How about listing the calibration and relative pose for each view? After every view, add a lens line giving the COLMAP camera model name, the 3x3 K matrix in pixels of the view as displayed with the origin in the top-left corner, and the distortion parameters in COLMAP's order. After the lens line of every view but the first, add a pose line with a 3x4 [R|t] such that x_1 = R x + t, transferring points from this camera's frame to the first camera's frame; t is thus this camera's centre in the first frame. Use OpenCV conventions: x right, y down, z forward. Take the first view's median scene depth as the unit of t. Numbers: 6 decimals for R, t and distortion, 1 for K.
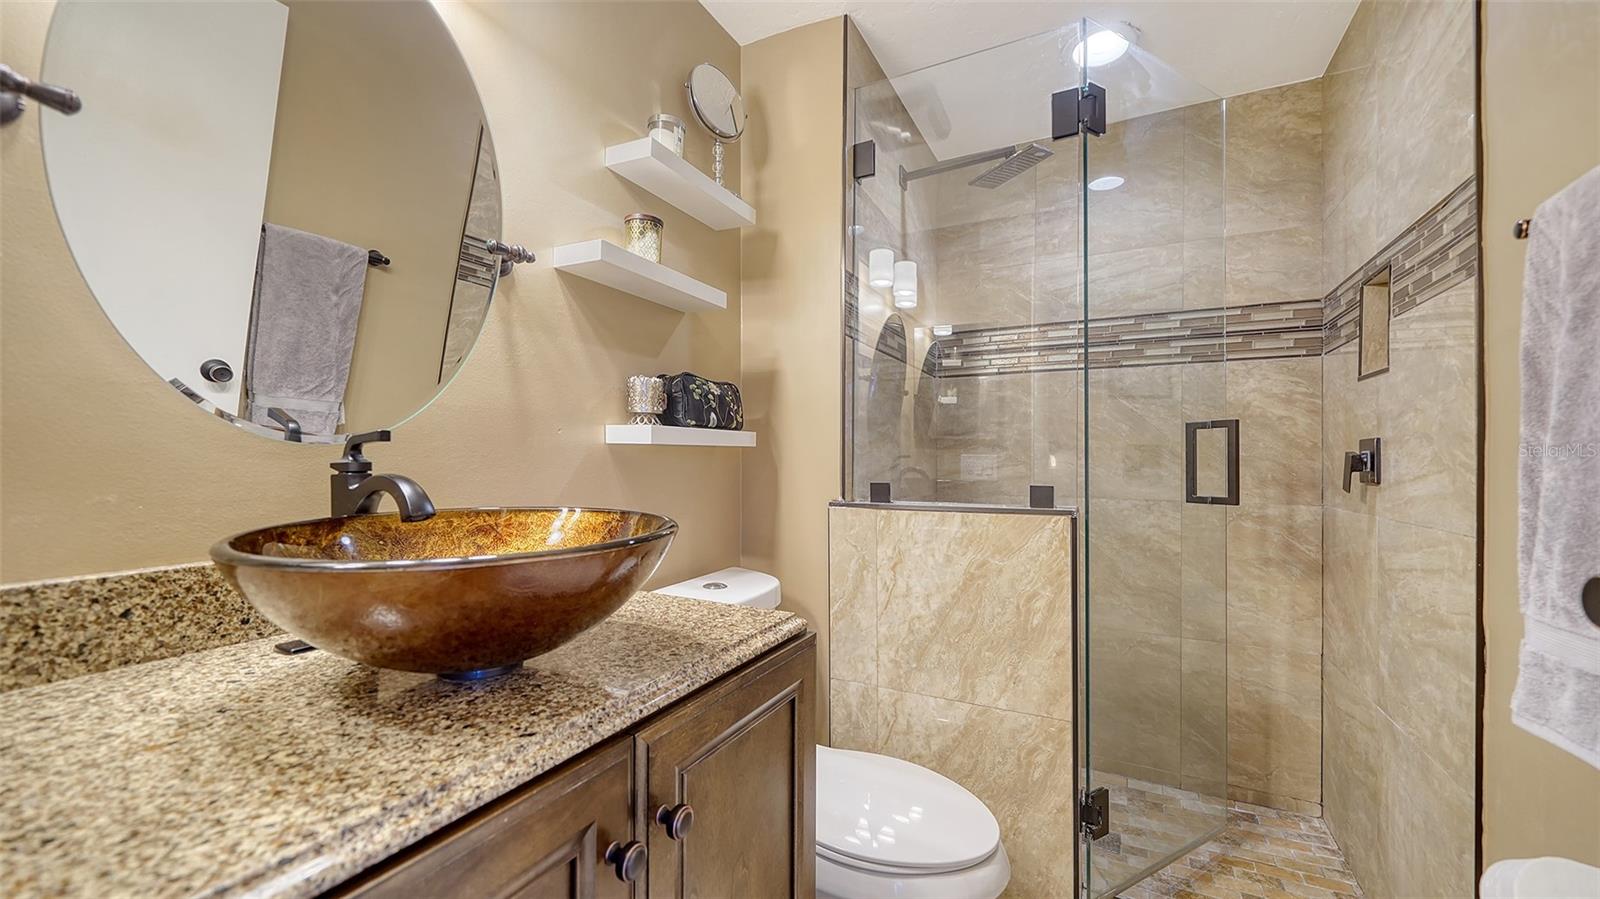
lens RADIAL K [[598.7, 0, 820.3], [0, 598.7, 423.1], [0, 0, 1]] dist [-0.001132, -0.000002]
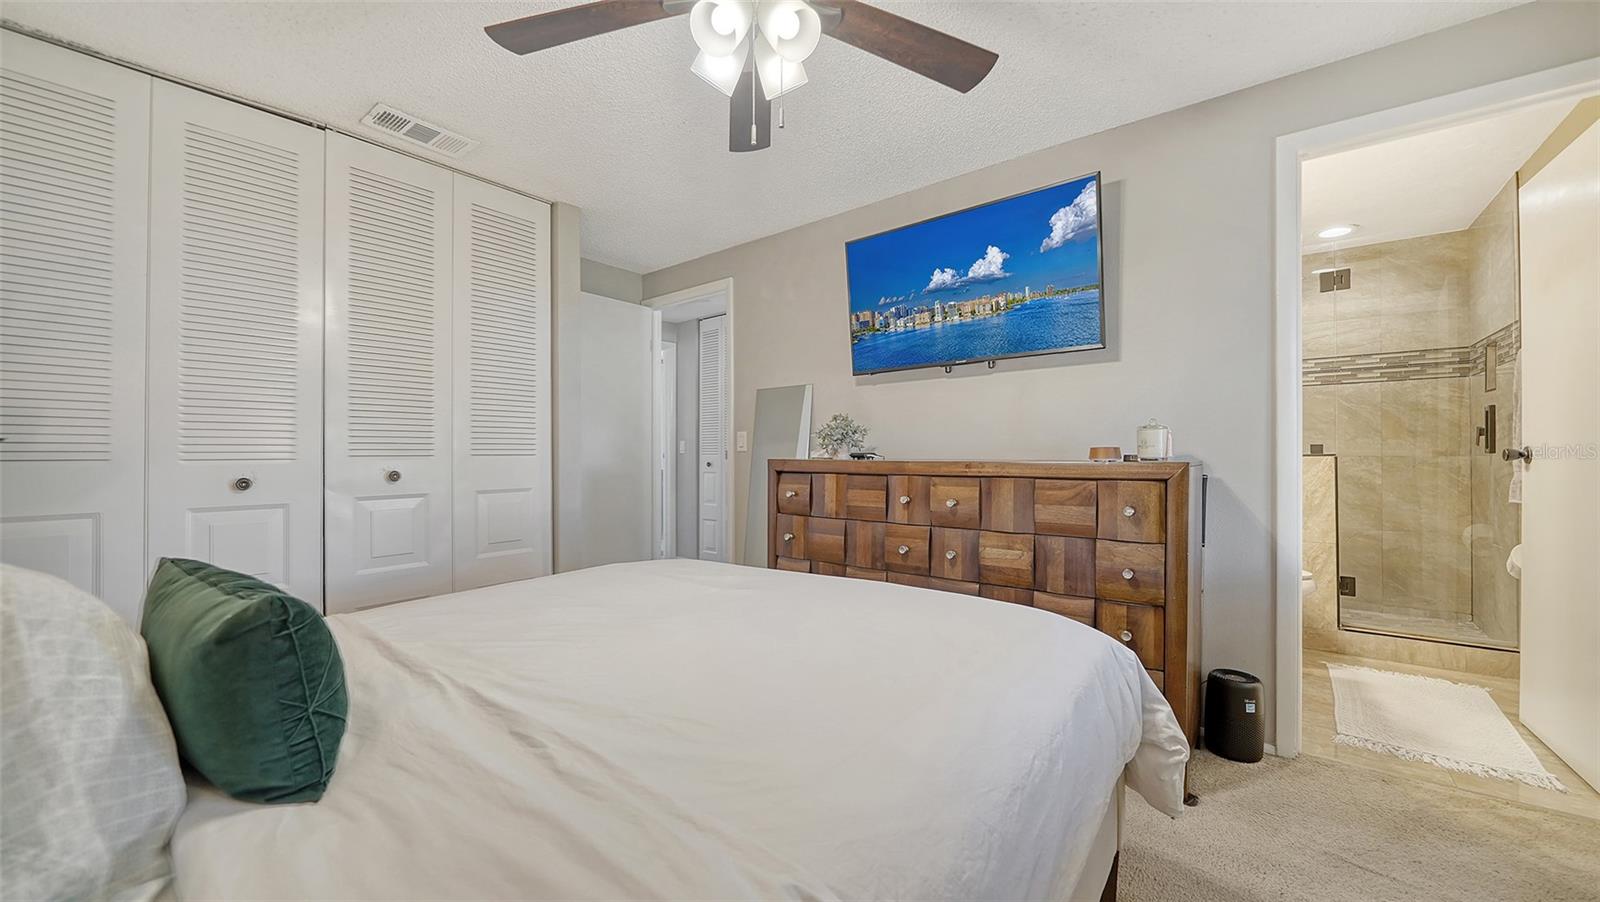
lens RADIAL K [[613.6, 0, 792.2], [0, 613.6, 423.7], [0, 0, 1]] dist [0.003614, -0.001154]
pose [[0.982881, -0.018380, -0.183321, -0.870056], [0.020216, 0.999762, 0.008146, -0.023472], [0.183128, -0.011713, 0.983019, -1.246882]]
